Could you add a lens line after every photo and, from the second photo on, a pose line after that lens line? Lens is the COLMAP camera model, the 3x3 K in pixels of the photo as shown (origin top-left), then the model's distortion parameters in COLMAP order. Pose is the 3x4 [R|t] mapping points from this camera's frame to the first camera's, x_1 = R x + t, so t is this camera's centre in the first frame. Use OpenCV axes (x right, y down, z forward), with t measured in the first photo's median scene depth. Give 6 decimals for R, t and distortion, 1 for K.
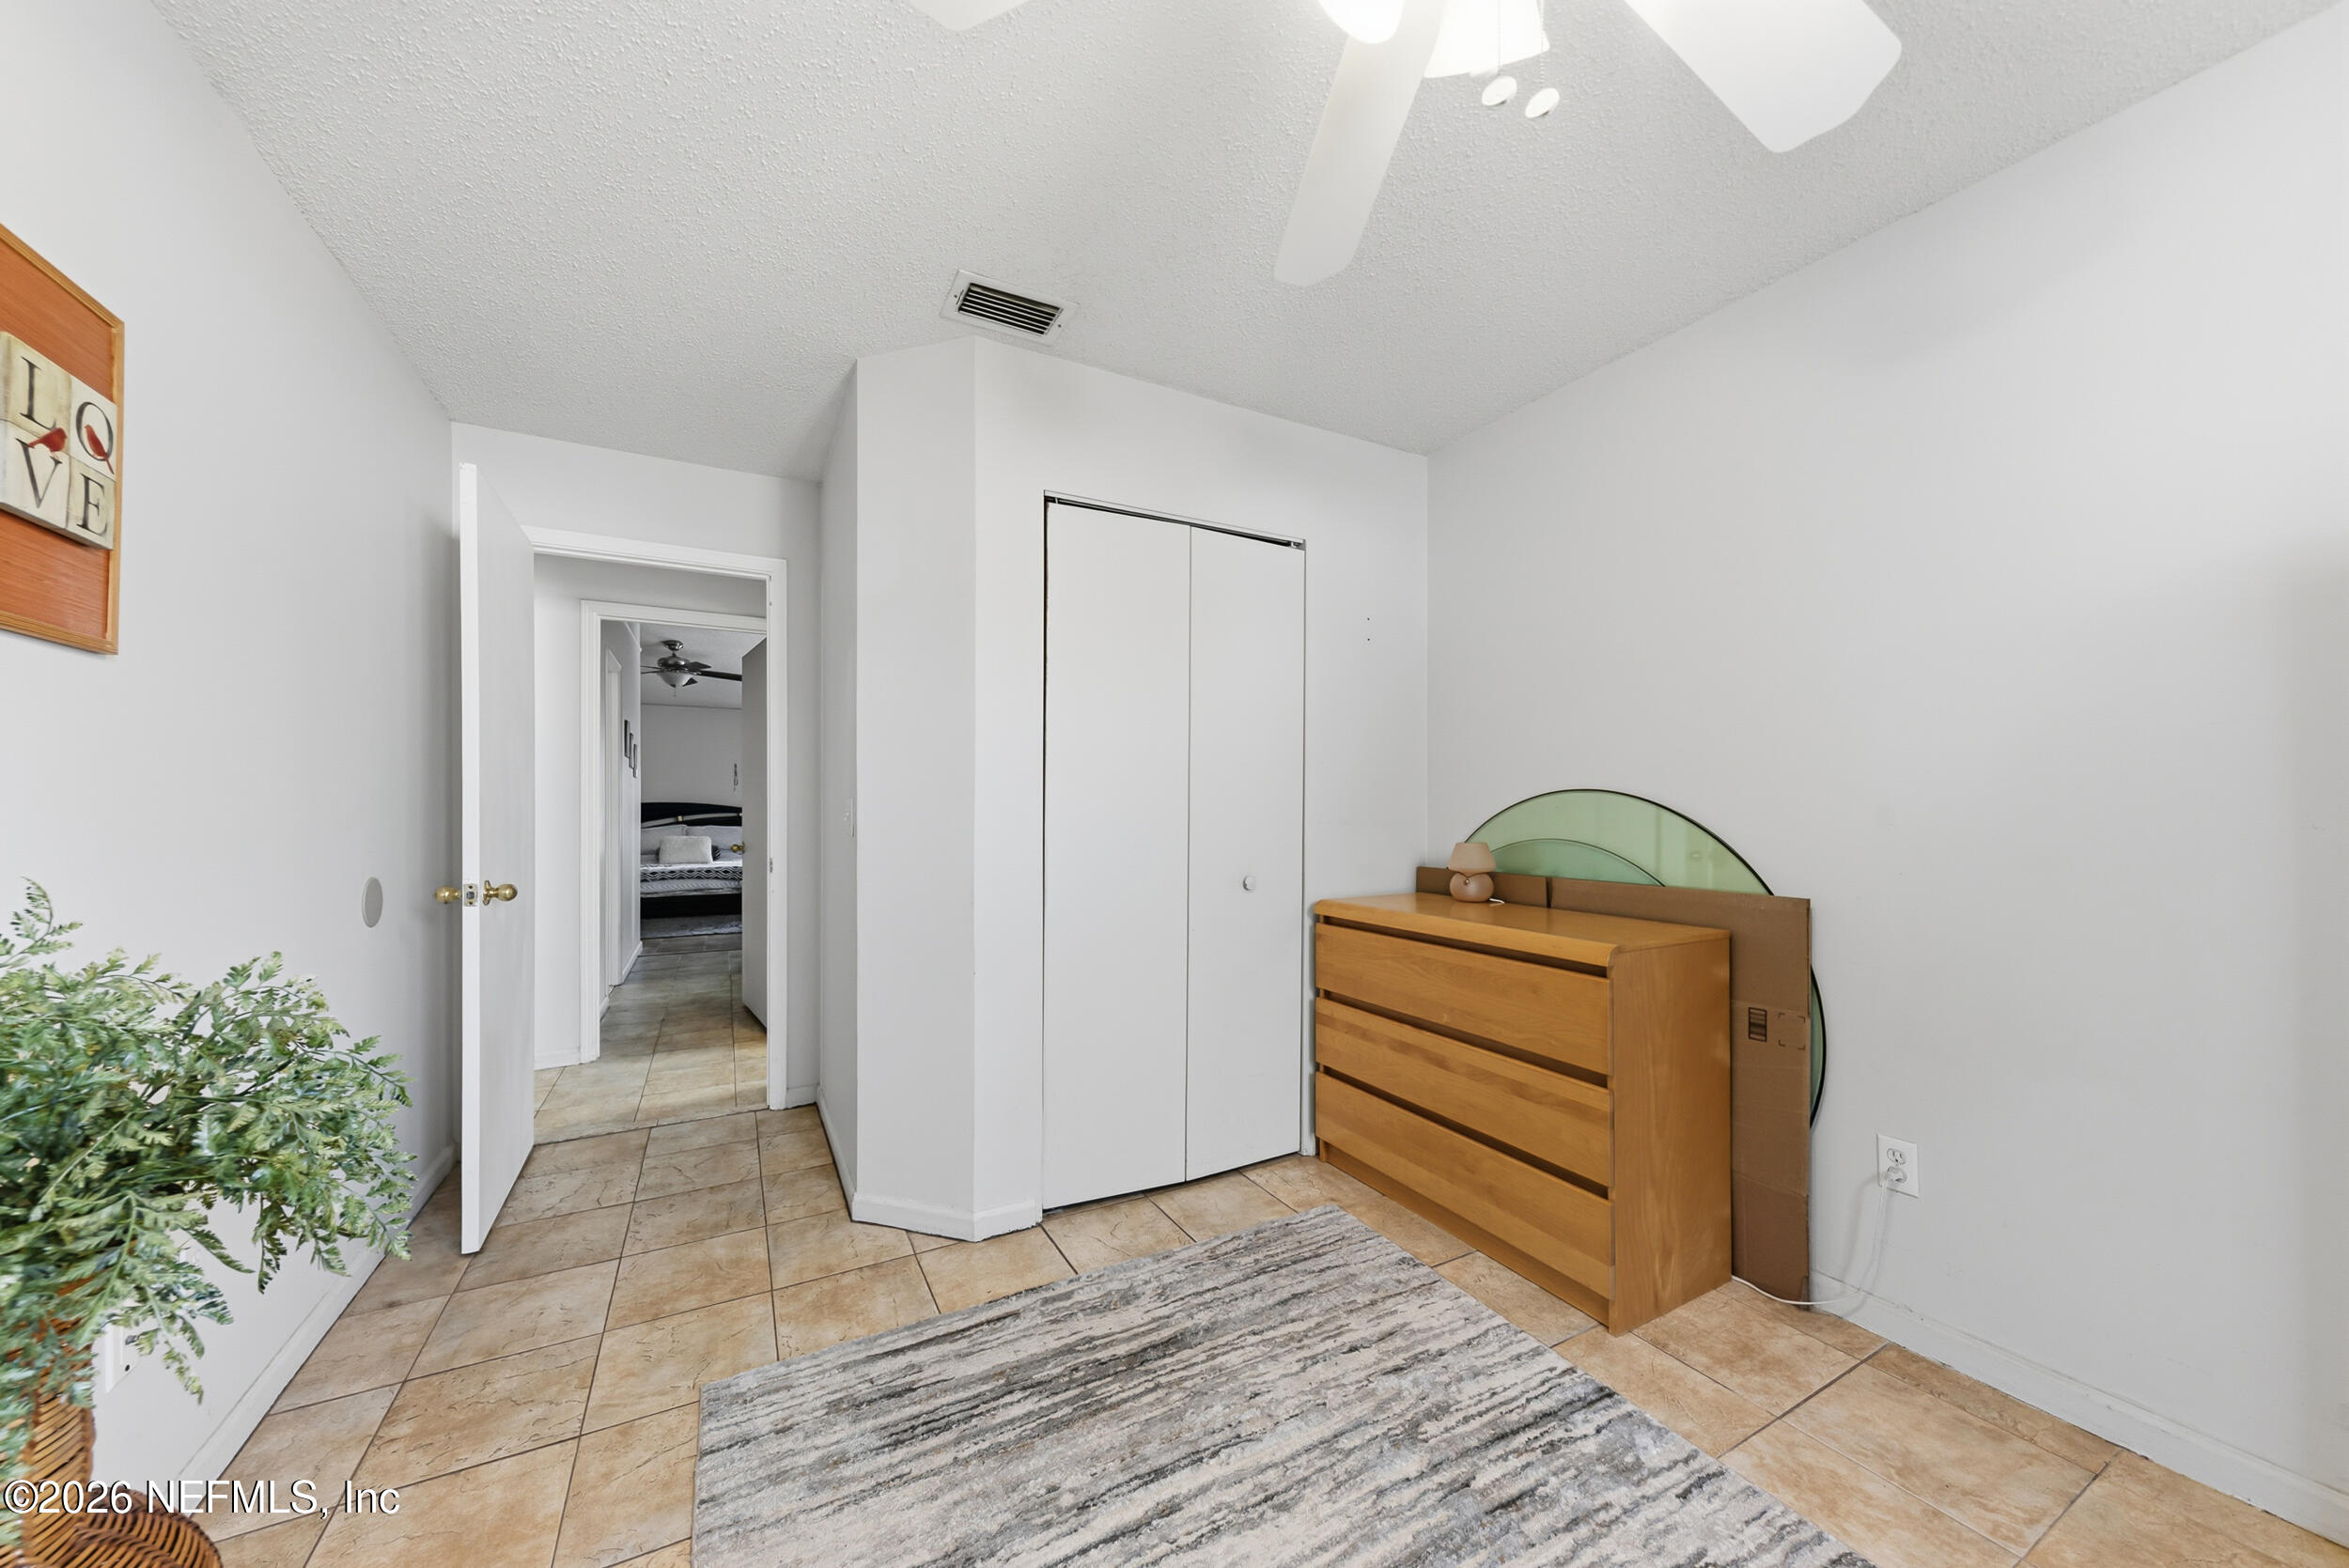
lens RADIAL K [[830.2, 0, 1171.3], [0, 830.2, 801.4], [0, 0, 1]] dist [-0.000477, -0.000033]
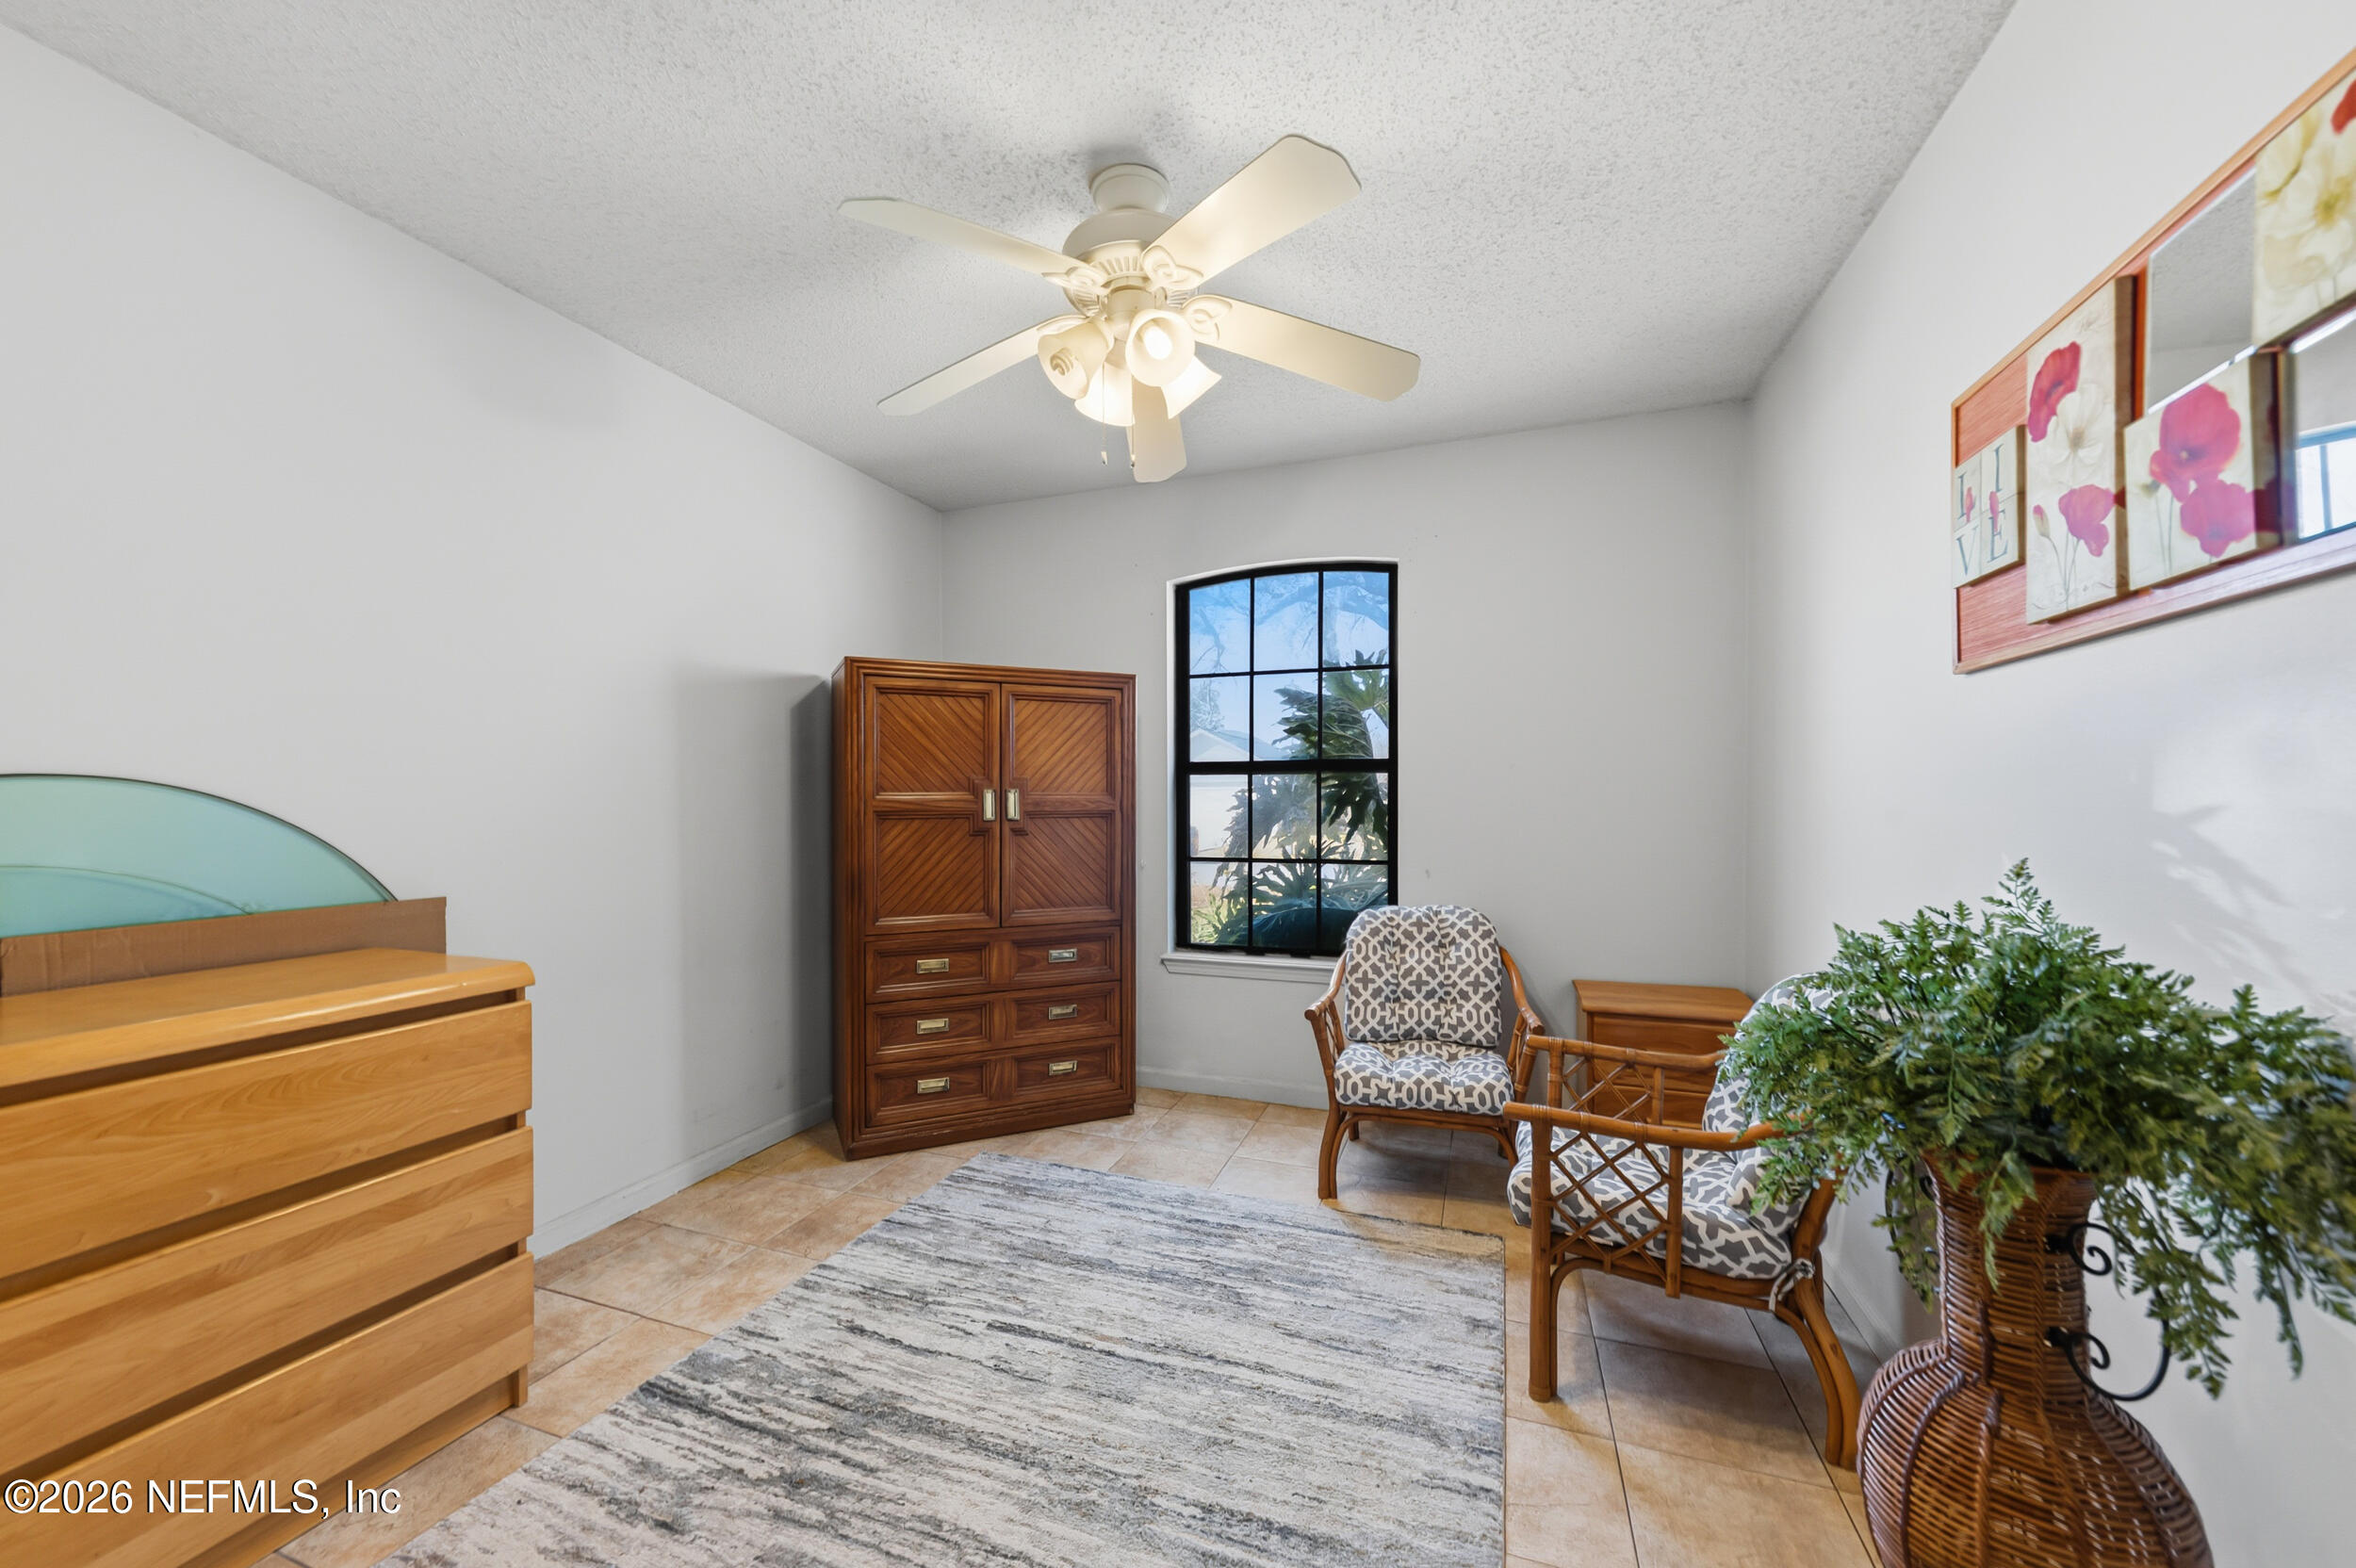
lens RADIAL K [[856.8, 0, 1177.6], [0, 856.8, 793.0], [0, 0, 1]] dist [-0.000778, -0.001655]
pose [[-0.657668, 0.002648, 0.753303, -0.553834], [-0.007048, 0.999928, -0.009668, -0.001846], [-0.753275, -0.011667, -0.657602, 0.978603]]
